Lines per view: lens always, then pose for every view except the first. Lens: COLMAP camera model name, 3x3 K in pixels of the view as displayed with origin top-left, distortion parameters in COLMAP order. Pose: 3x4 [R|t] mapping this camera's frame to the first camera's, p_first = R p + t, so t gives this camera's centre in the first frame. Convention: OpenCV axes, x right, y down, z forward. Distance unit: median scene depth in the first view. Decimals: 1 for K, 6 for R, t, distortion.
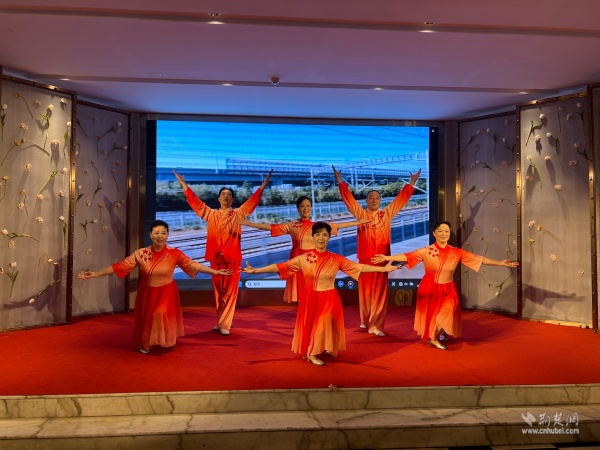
lens RADIAL K [[451.0, 0, 297.4], [0, 451.0, 224.8], [0, 0, 1]] dist [0.049331, -0.045631]
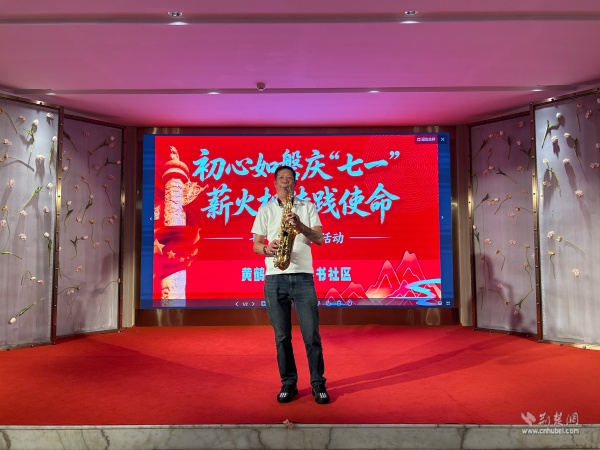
lens RADIAL K [[451.0, 0, 298.7], [0, 451.0, 227.0], [0, 0, 1]] dist [0.049331, -0.045631]
pose [[0.996544, -0.013929, -0.081894, 0.102307], [0.011419, 0.999453, -0.031038, 0.005290], [0.082282, 0.029996, 0.996158, 0.071507]]
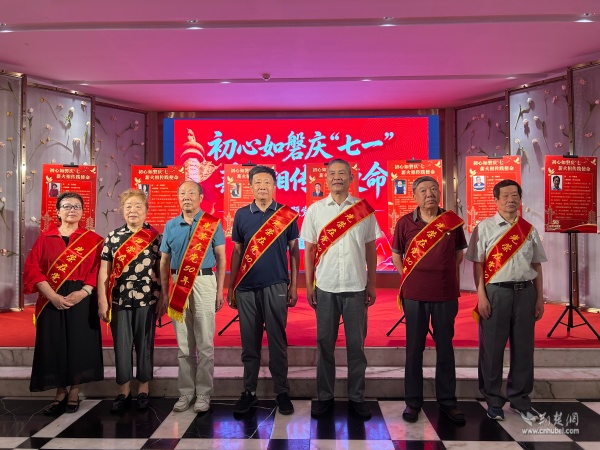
lens RADIAL K [[451.0, 0, 303.3], [0, 451.0, 222.9], [0, 0, 1]] dist [0.049331, -0.045631]
pose [[0.994422, -0.011754, -0.104821, 0.147636], [0.012375, 0.999909, 0.005281, 0.026126], [0.104749, -0.006549, 0.994477, -0.070995]]
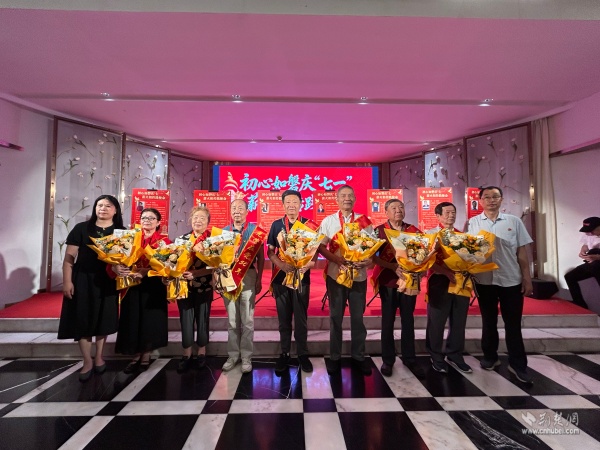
lens RADIAL K [[243.6, 0, 298.4], [0, 243.6, 225.4], [0, 0, 1]] dist [0.000500, 0.000756]
pose [[0.998576, -0.005139, -0.053097, 0.070641], [0.004641, 0.999944, -0.009492, 0.024028], [0.053143, 0.009232, 0.998544, 0.071825]]
